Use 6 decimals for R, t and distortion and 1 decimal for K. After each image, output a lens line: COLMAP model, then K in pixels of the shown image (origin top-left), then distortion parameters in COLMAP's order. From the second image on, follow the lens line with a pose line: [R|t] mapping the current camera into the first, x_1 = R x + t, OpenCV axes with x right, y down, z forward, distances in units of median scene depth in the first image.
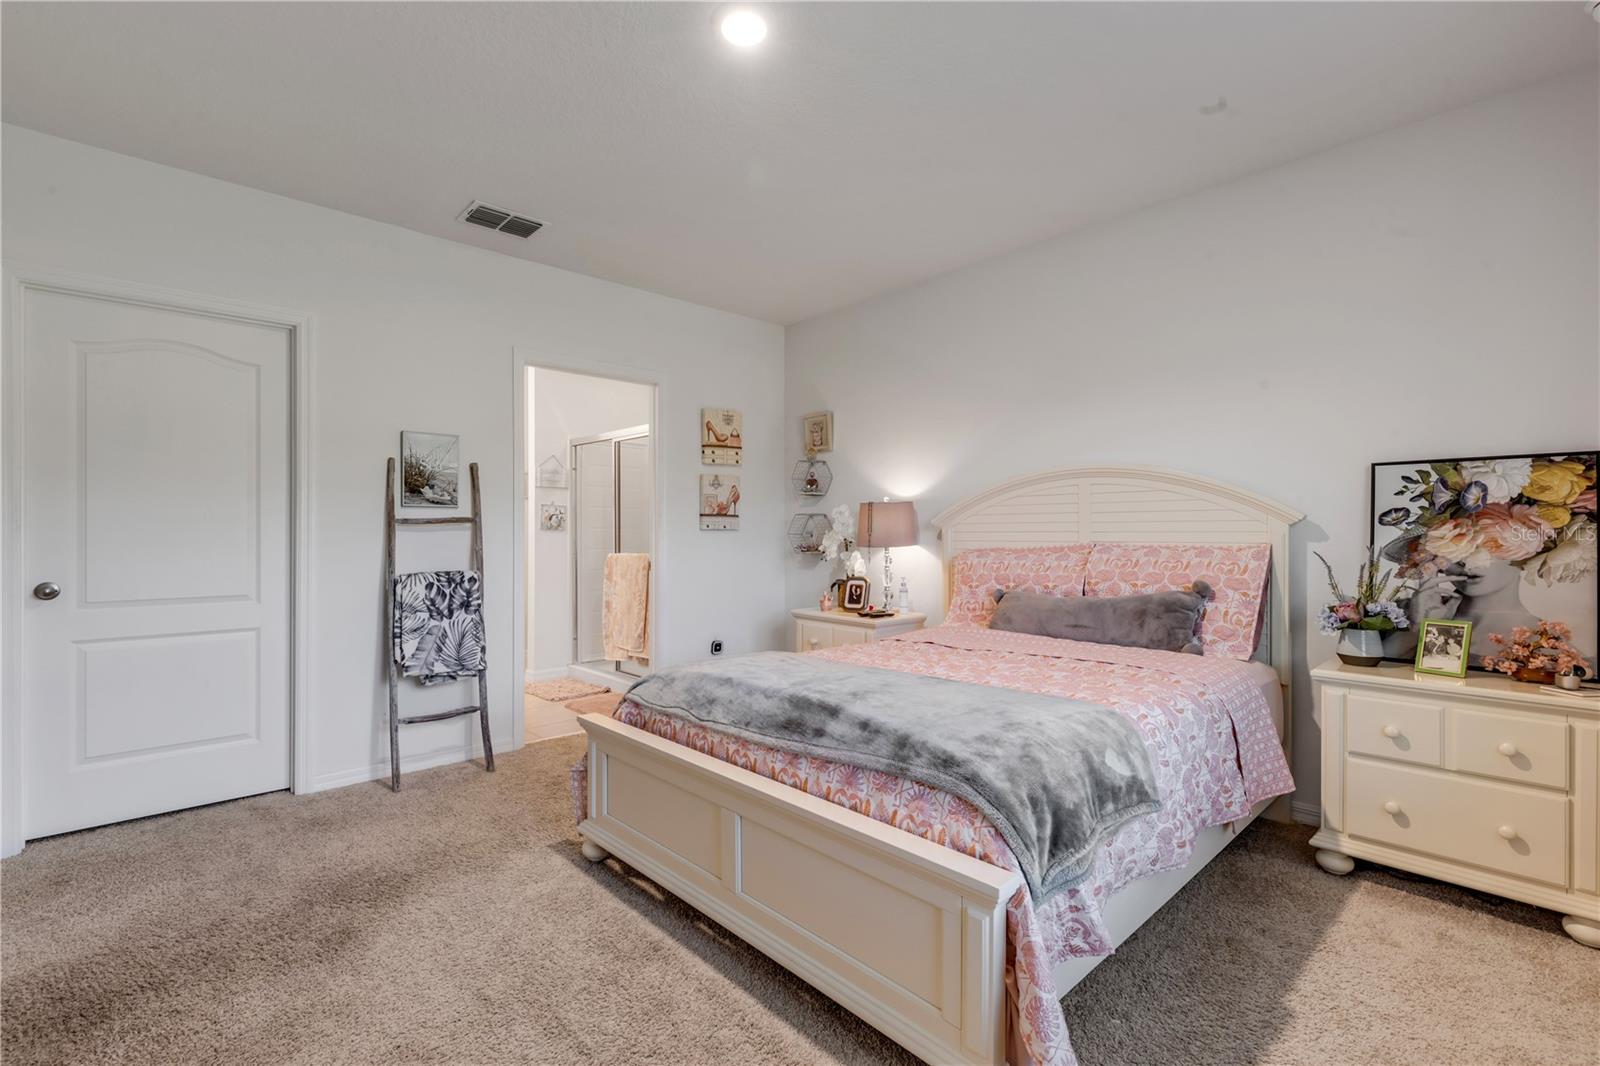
lens RADIAL K [[724.5, 0, 800.8], [0, 724.5, 535.4], [0, 0, 1]] dist [0.004841, -0.001041]
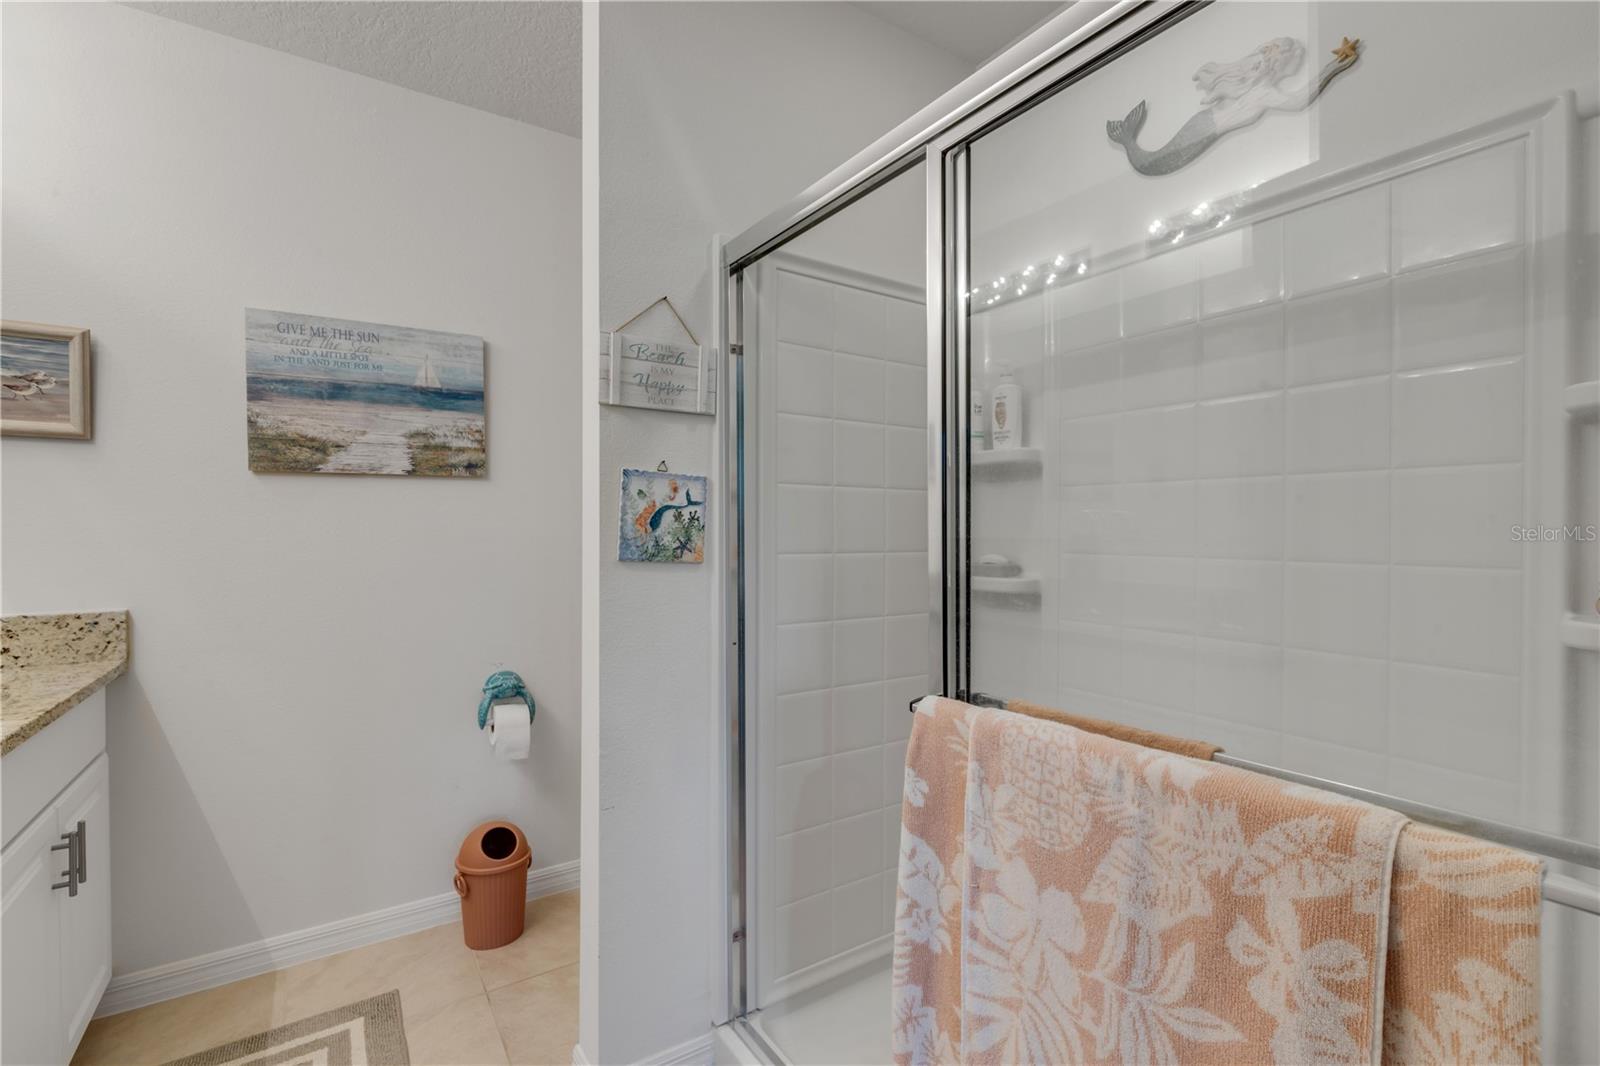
lens RADIAL K [[720.0, 0, 797.7], [0, 720.0, 529.6], [0, 0, 1]] dist [0.008573, -0.001642]
pose [[0.984177, -0.006092, -0.177084, -0.241523], [0.003897, 0.999911, -0.012741, -0.016008], [0.177146, 0.011849, 0.984113, 0.735351]]
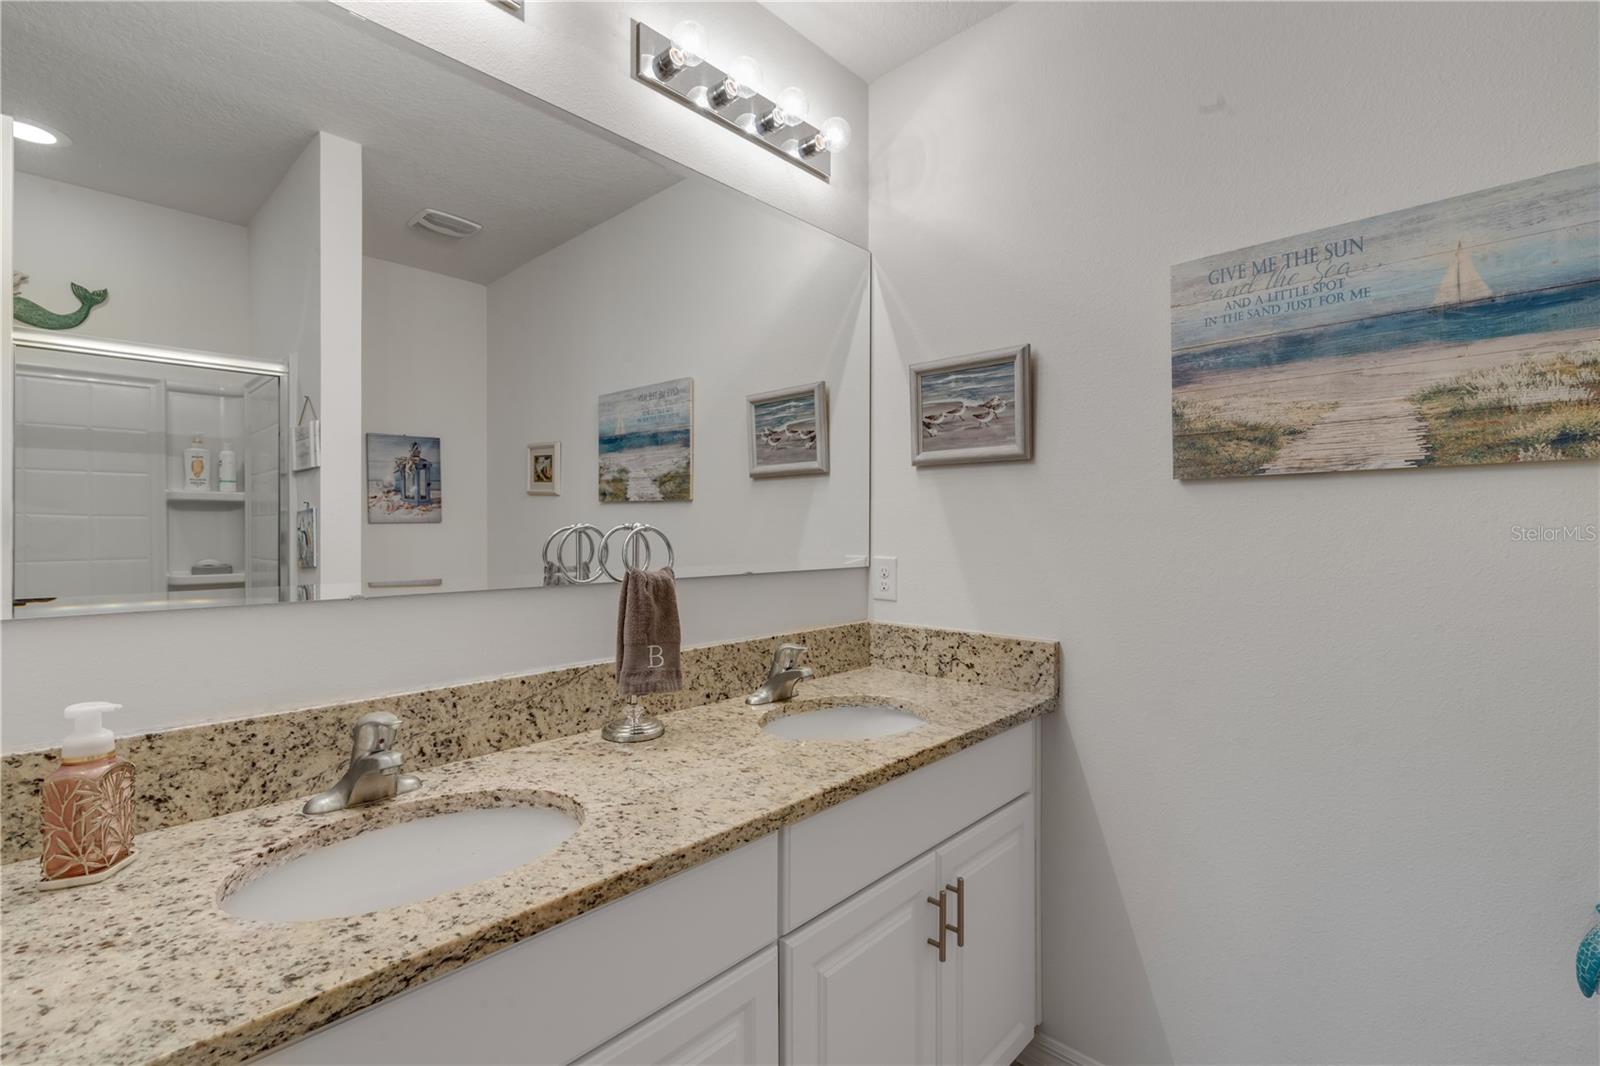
lens RADIAL K [[720.0, 0, 797.7], [0, 720.0, 529.6], [0, 0, 1]] dist [0.008573, -0.001642]
pose [[0.054367, 0.002581, -0.998518, -0.280020], [-0.010777, 0.999940, 0.001998, -0.024692], [0.998463, 0.010652, 0.054392, 0.820689]]
